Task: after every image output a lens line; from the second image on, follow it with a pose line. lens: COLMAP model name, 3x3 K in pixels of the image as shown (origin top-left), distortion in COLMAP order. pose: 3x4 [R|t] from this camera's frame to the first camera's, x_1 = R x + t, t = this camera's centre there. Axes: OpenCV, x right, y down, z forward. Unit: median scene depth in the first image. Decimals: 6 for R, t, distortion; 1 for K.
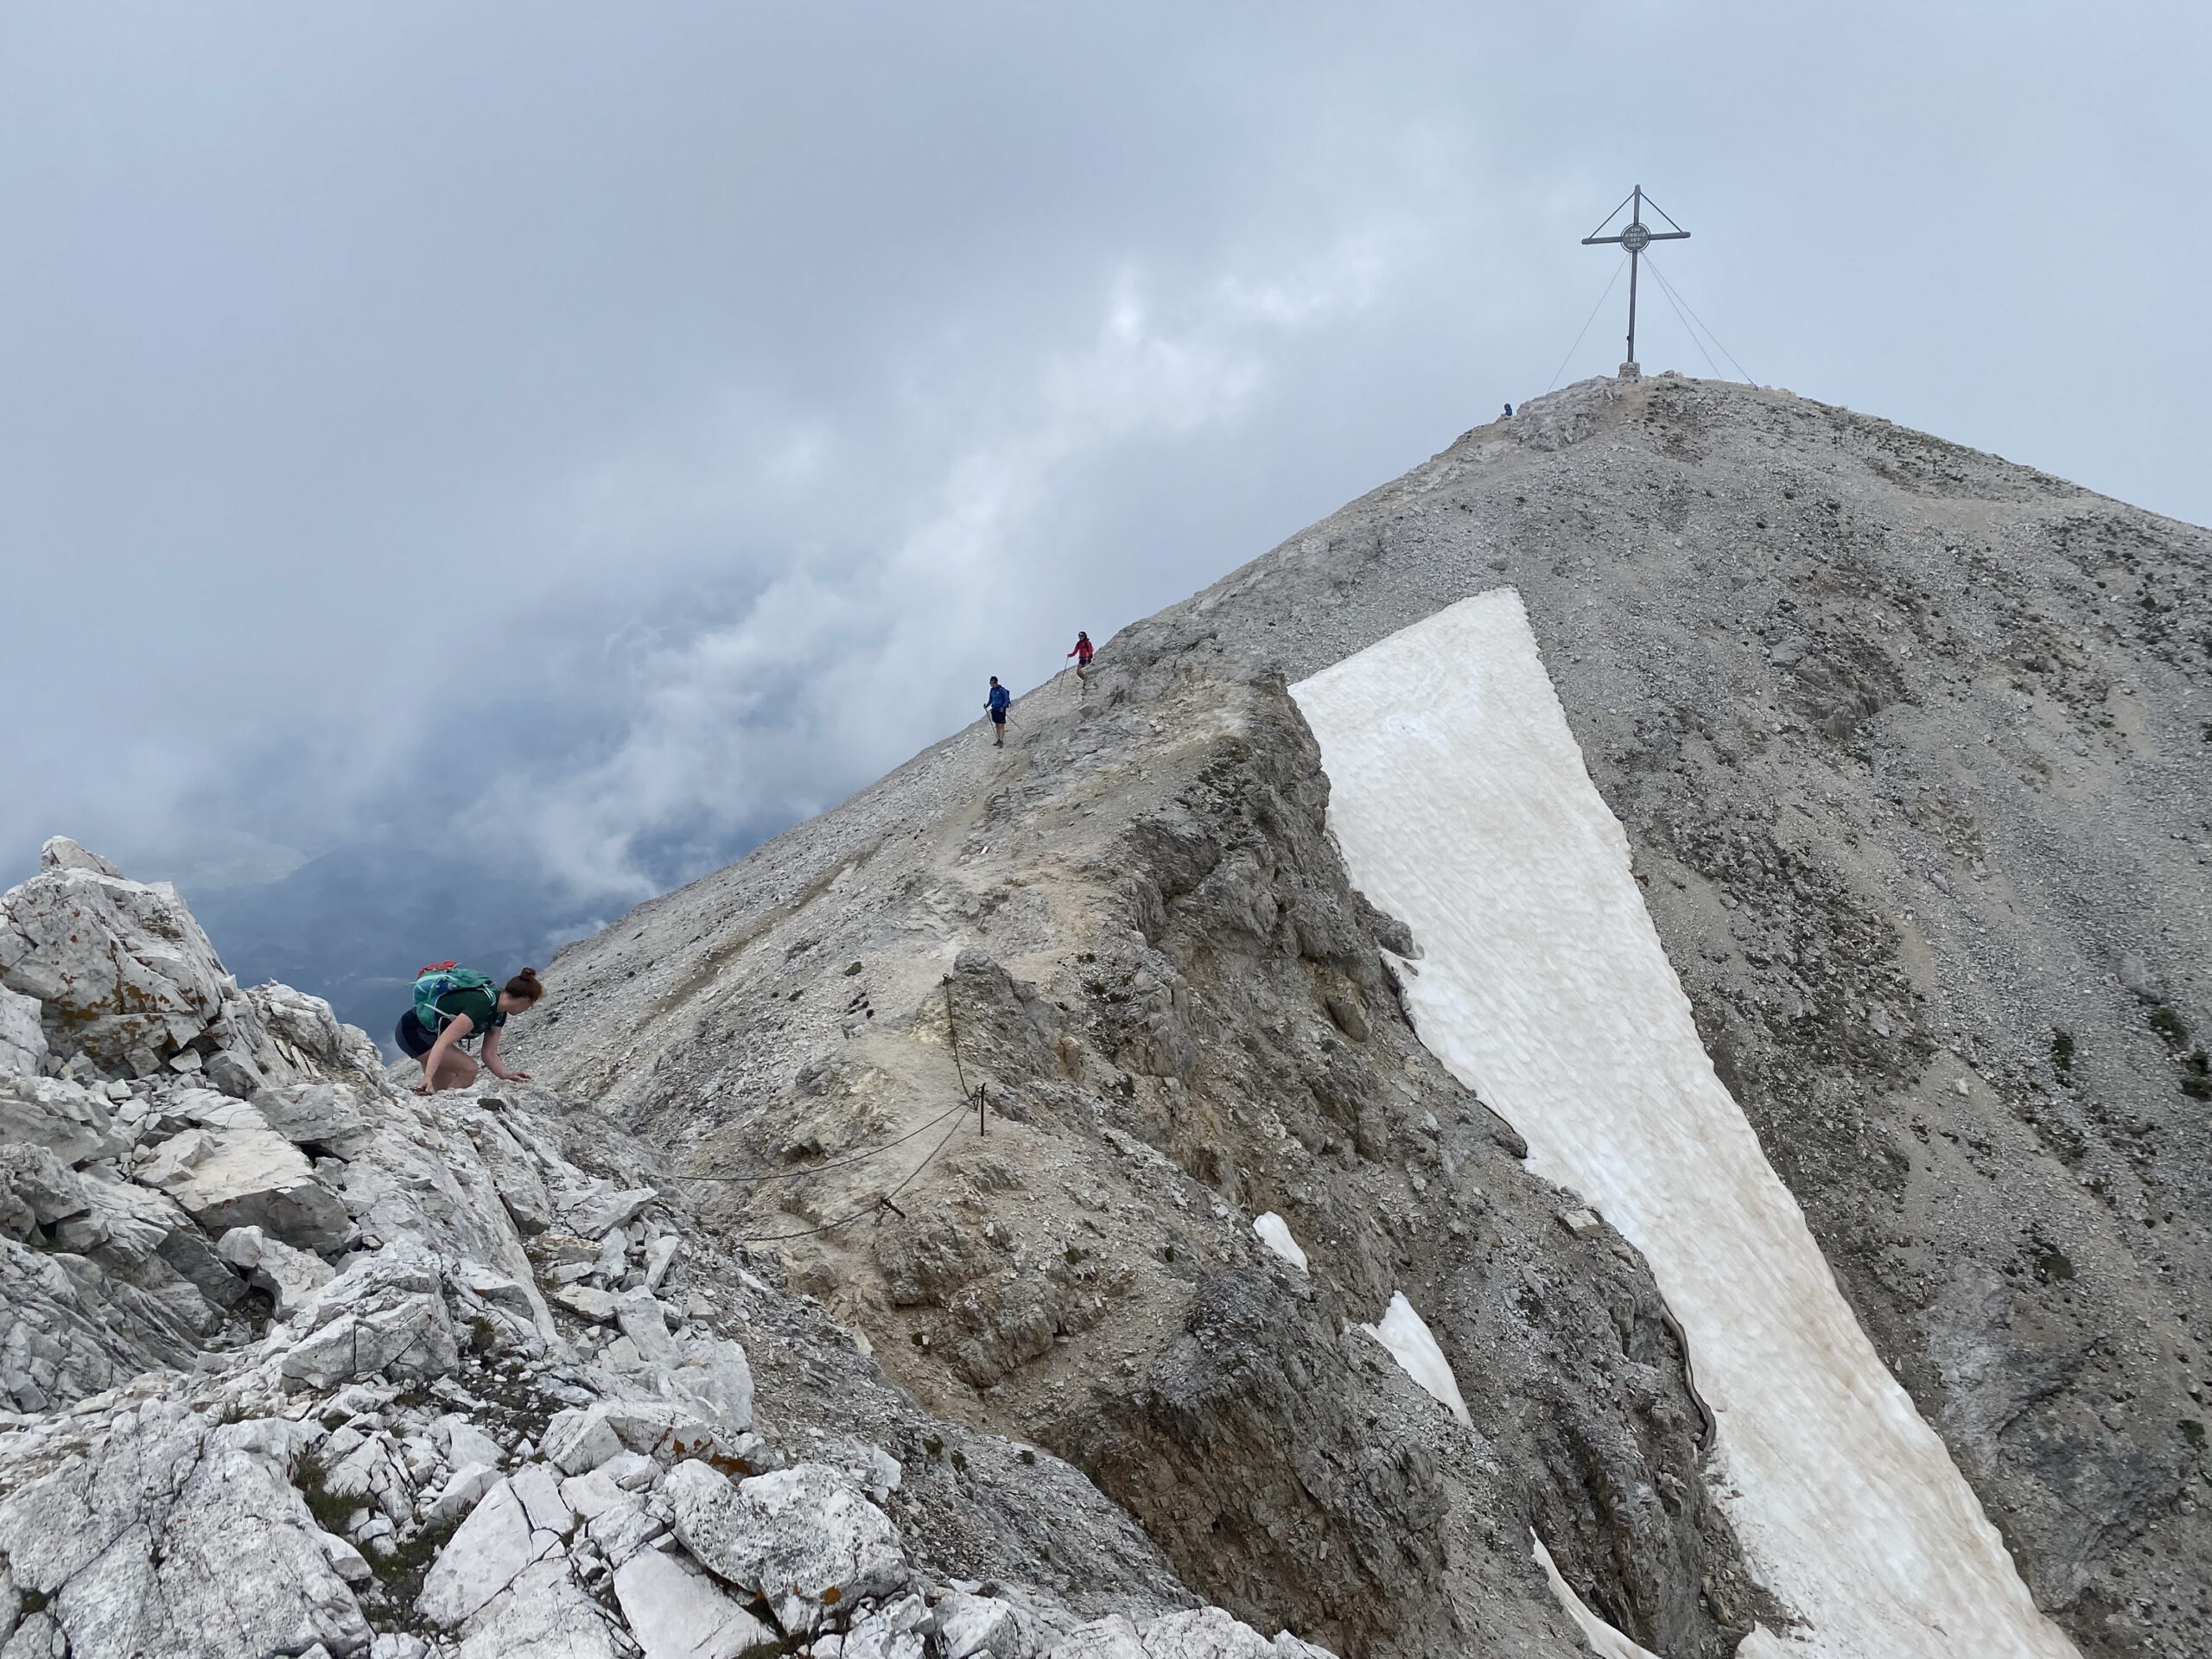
lens RADIAL K [[1676.0, 0, 1101.7], [0, 1676.0, 810.2], [0, 0, 1]] dist [0.064446, -0.065700]
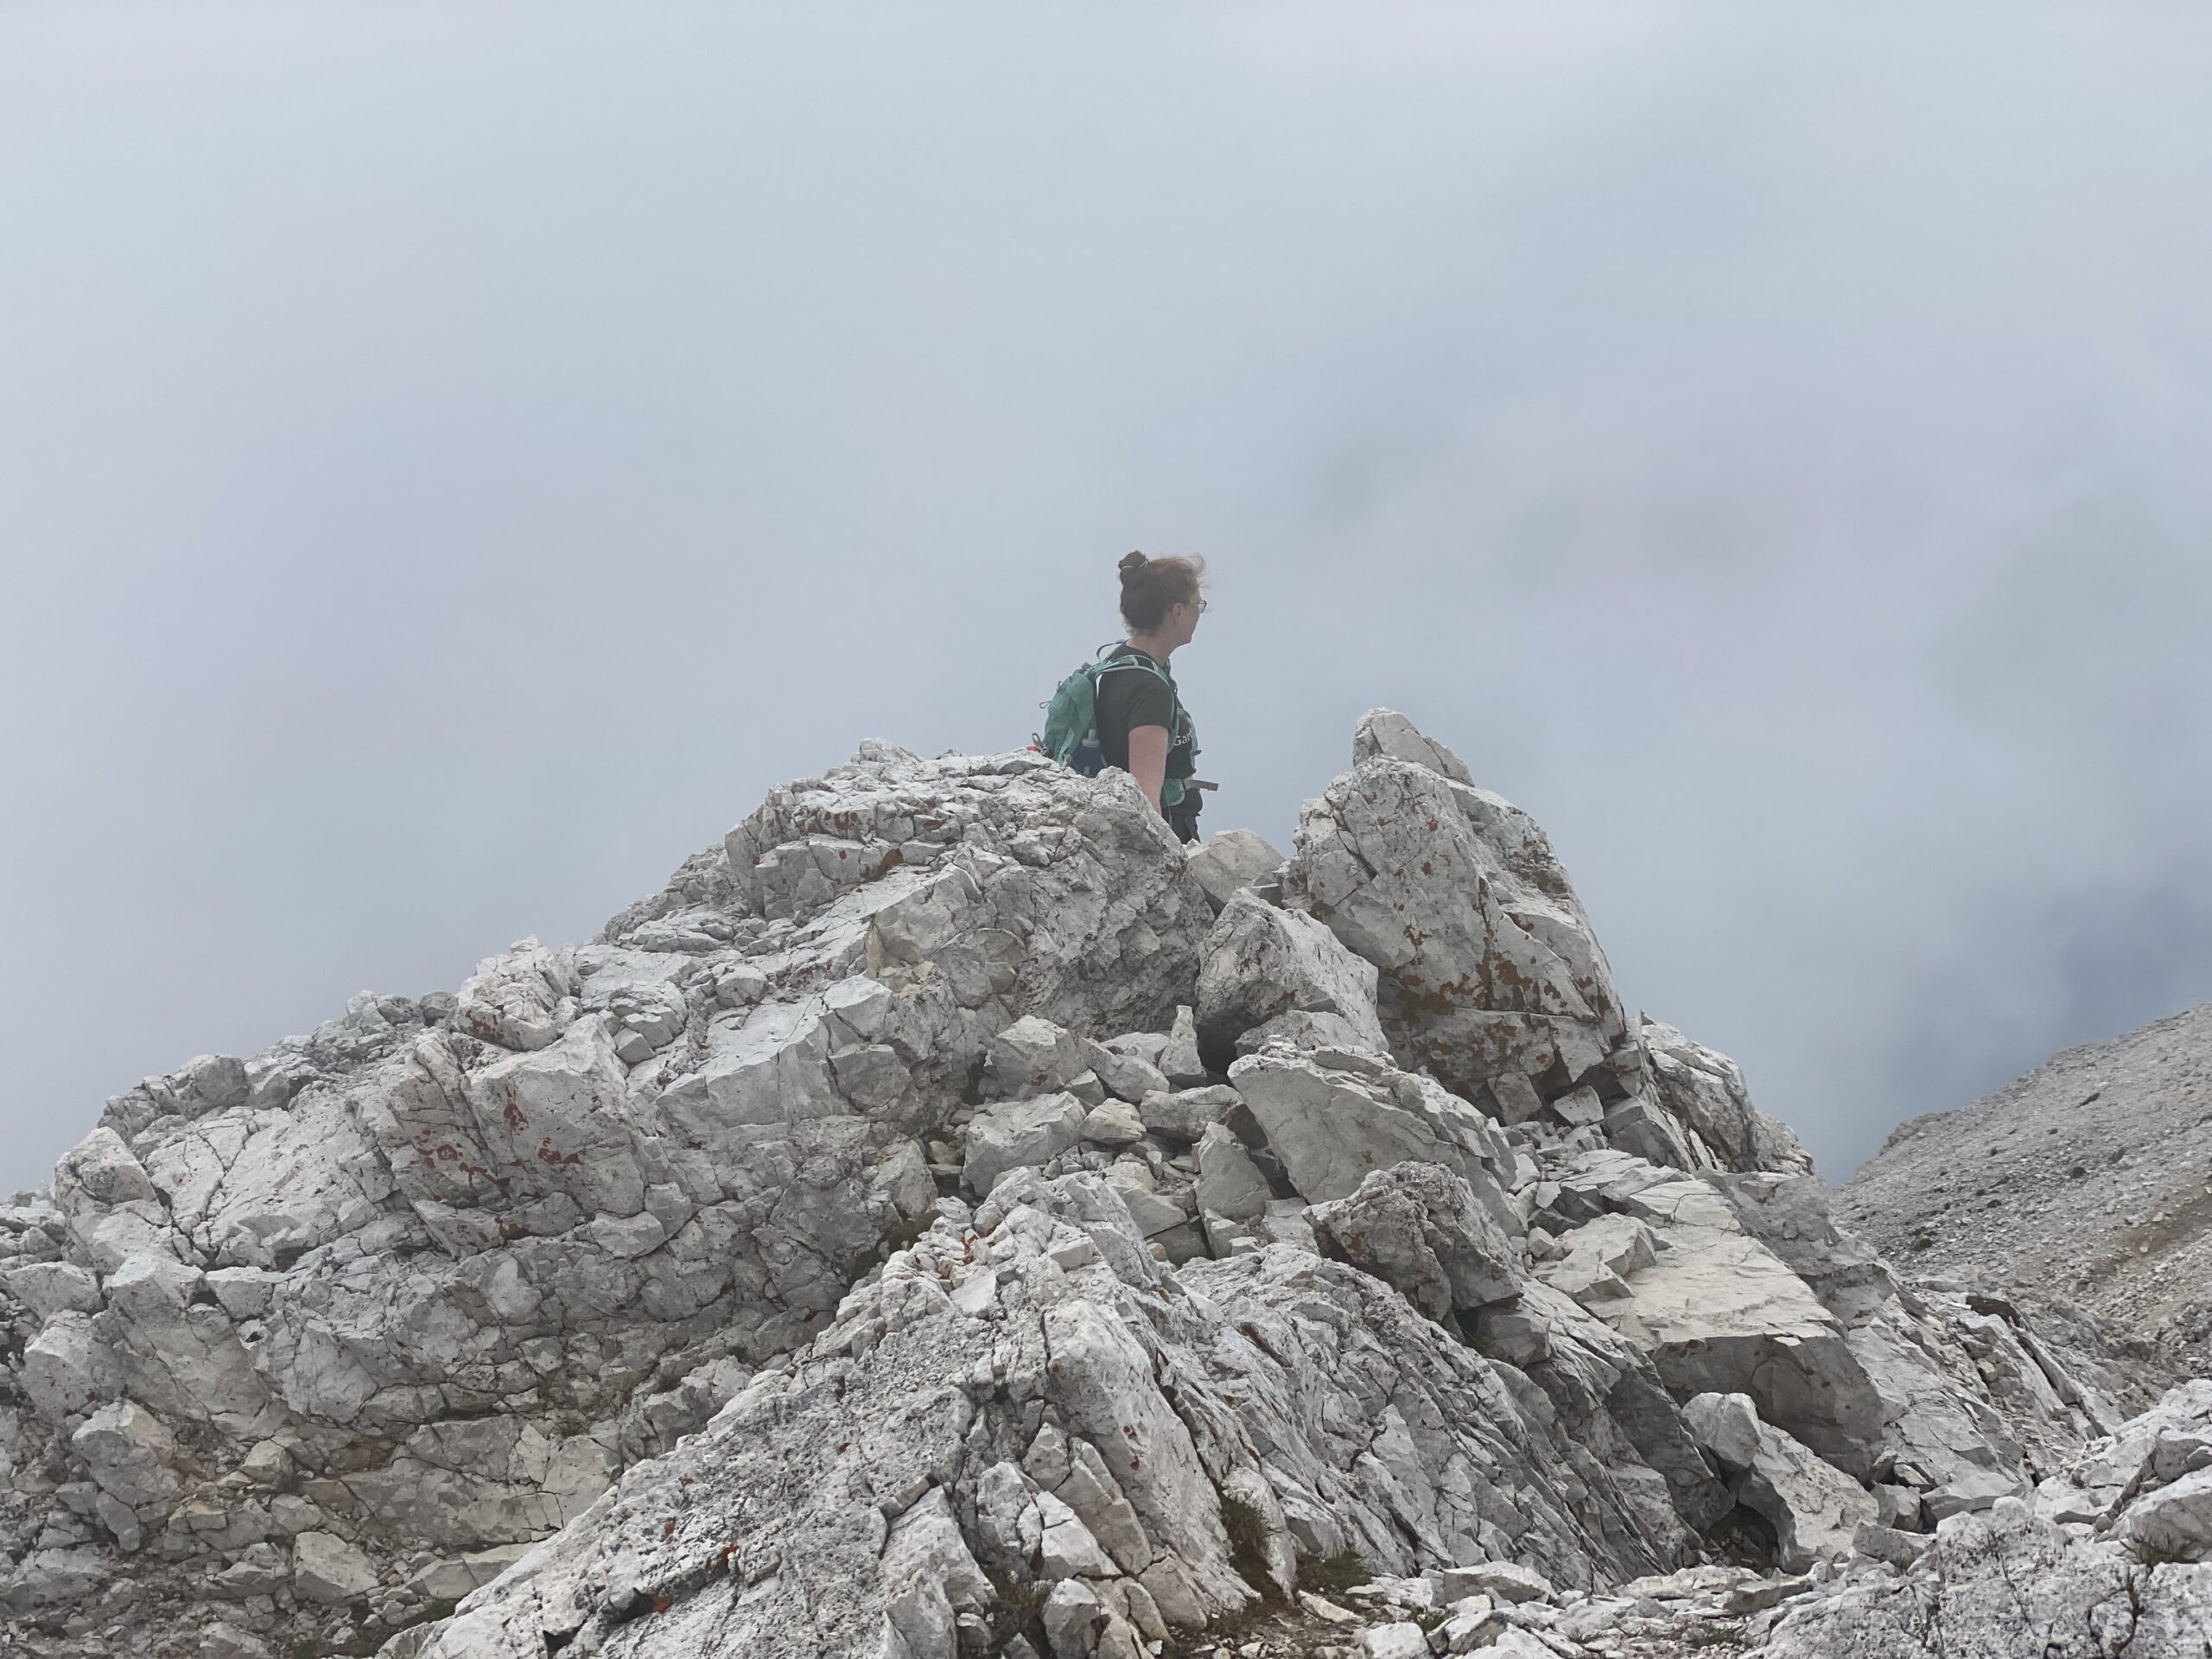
lens RADIAL K [[3308.7, 0, 1109.7], [0, 3308.7, 844.0], [0, 0, 1]] dist [0.103034, 0.082574]
pose [[0.853691, 0.045317, -0.518805, -0.112433], [-0.049042, 0.998775, 0.006544, 0.063826], [0.518466, 0.019857, 0.854868, -0.012911]]
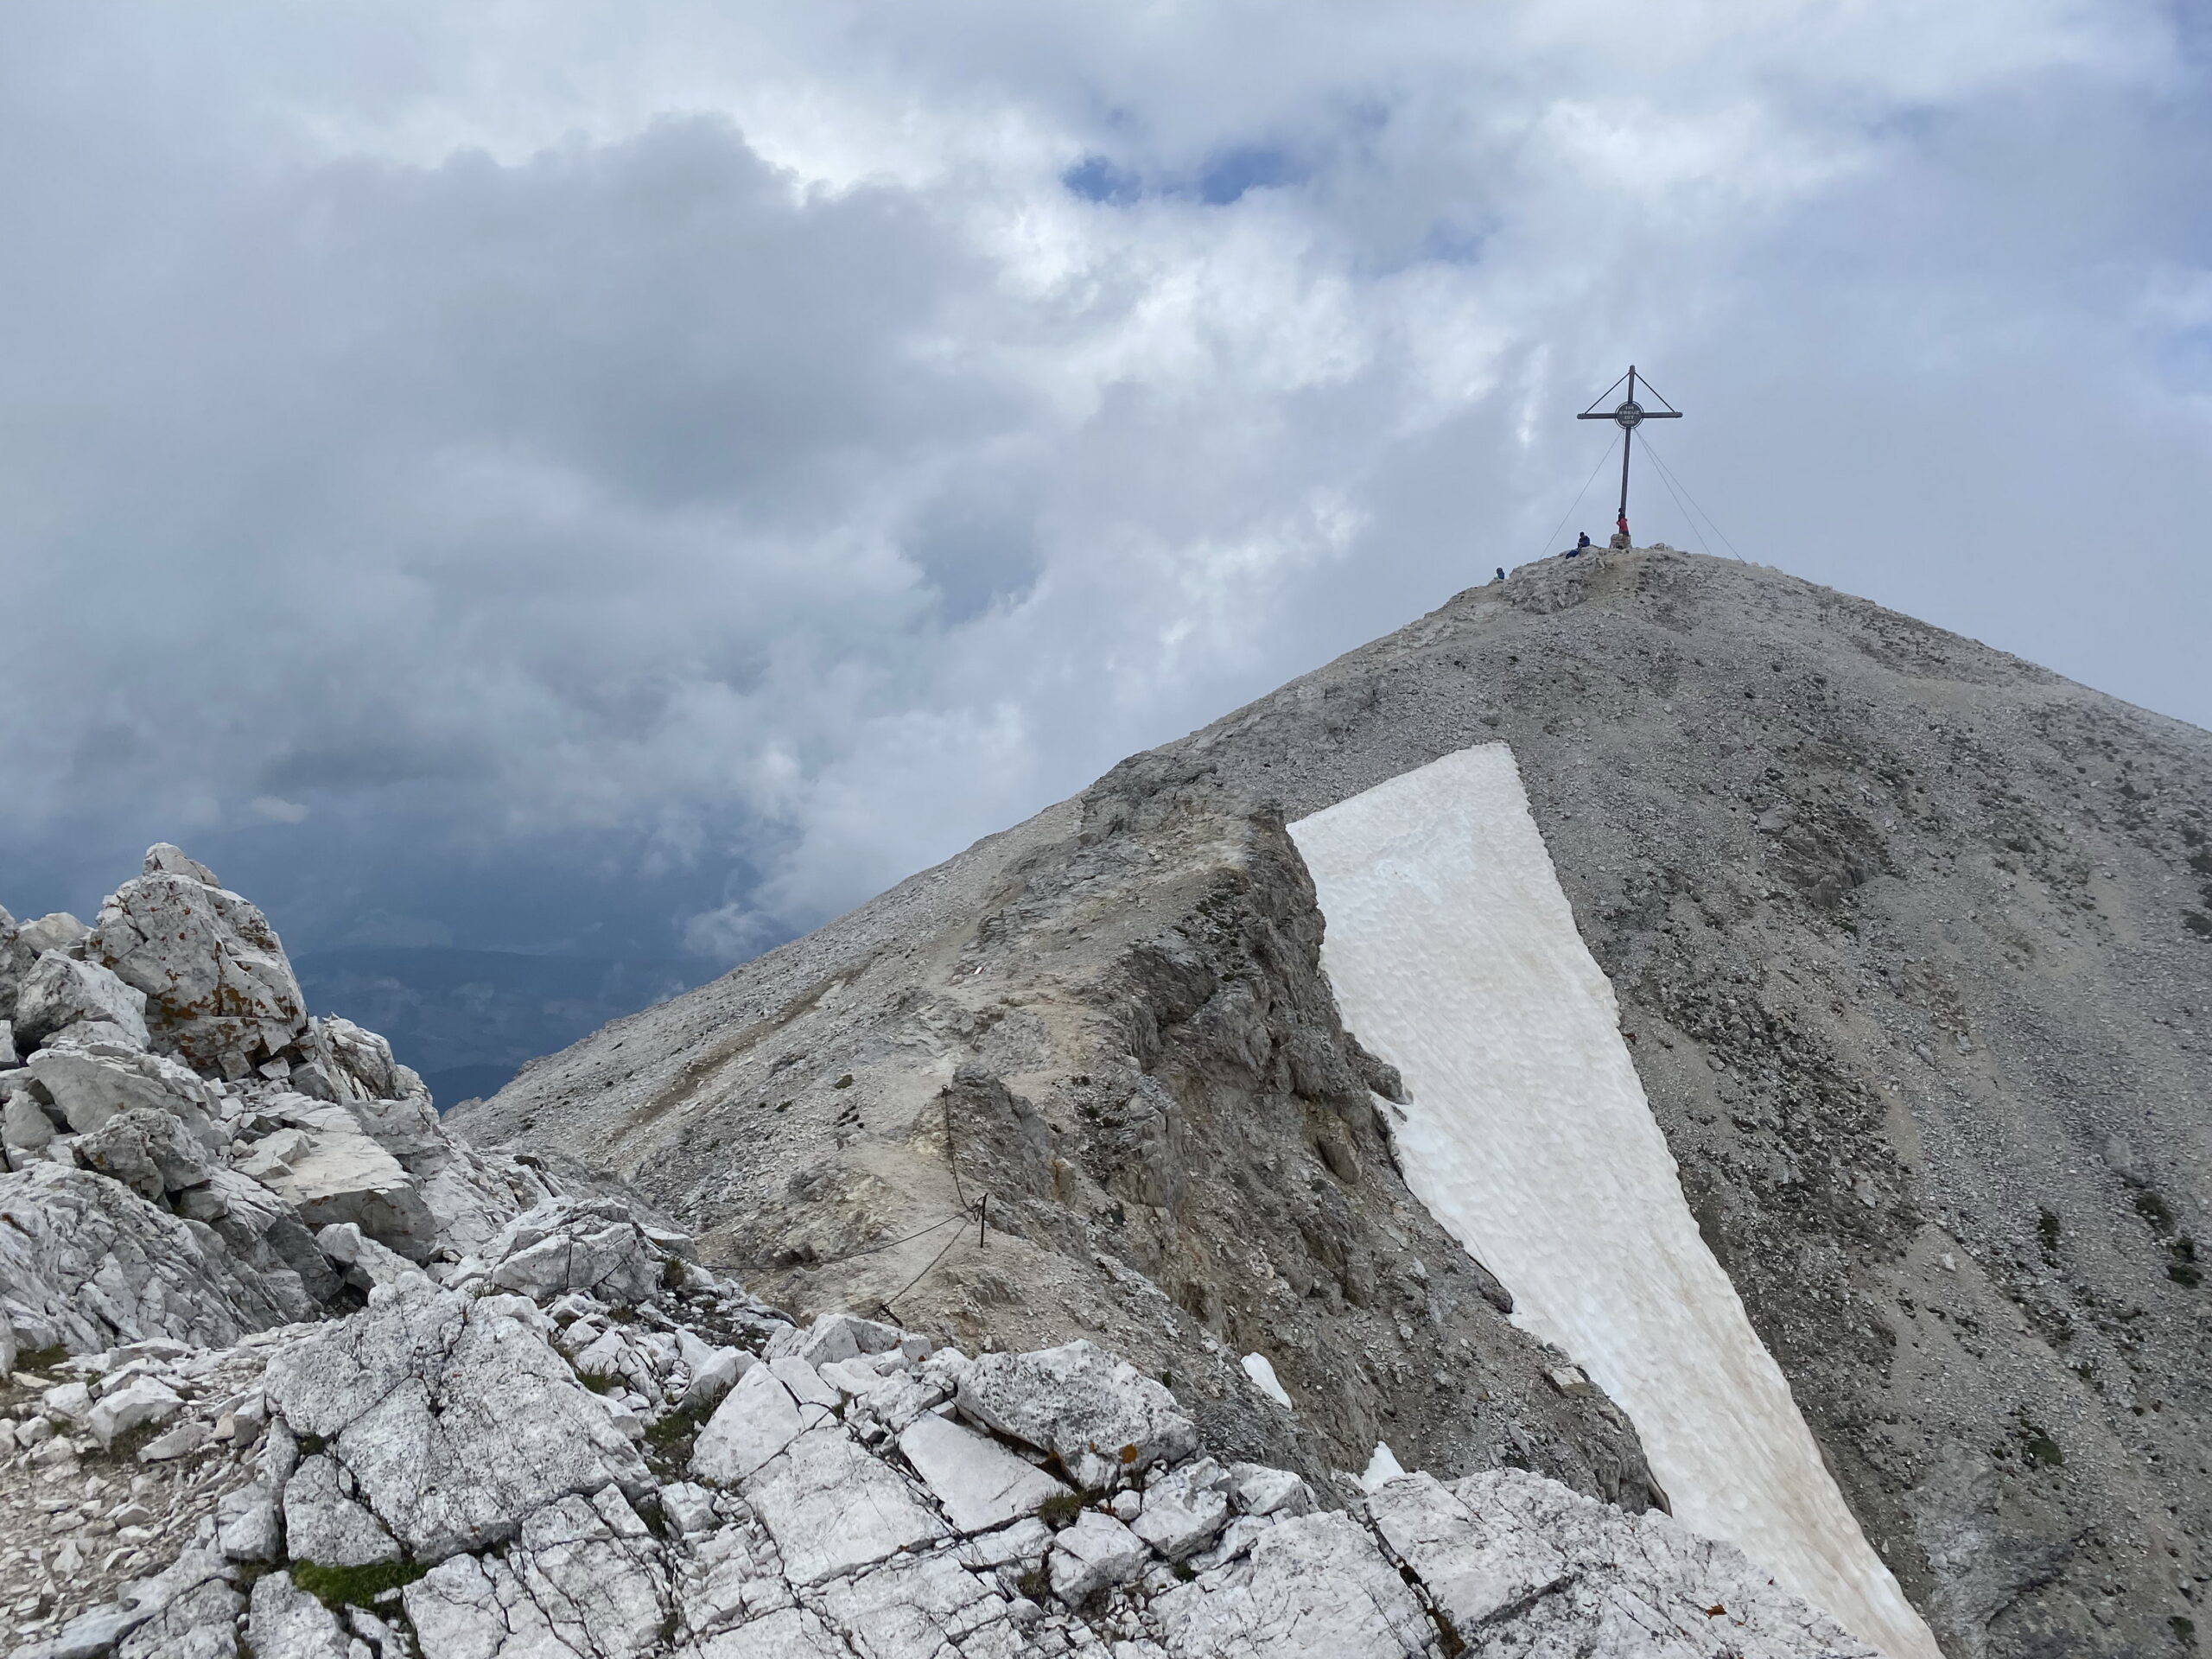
lens RADIAL K [[1678.6, 0, 1099.9], [0, 1678.6, 805.1], [0, 0, 1]] dist [0.043399, -0.039044]
pose [[0.998746, 0.049380, 0.008229, -0.071051], [-0.048486, 0.995068, -0.086535, 0.057415], [-0.012462, 0.086027, 0.996215, -0.014228]]
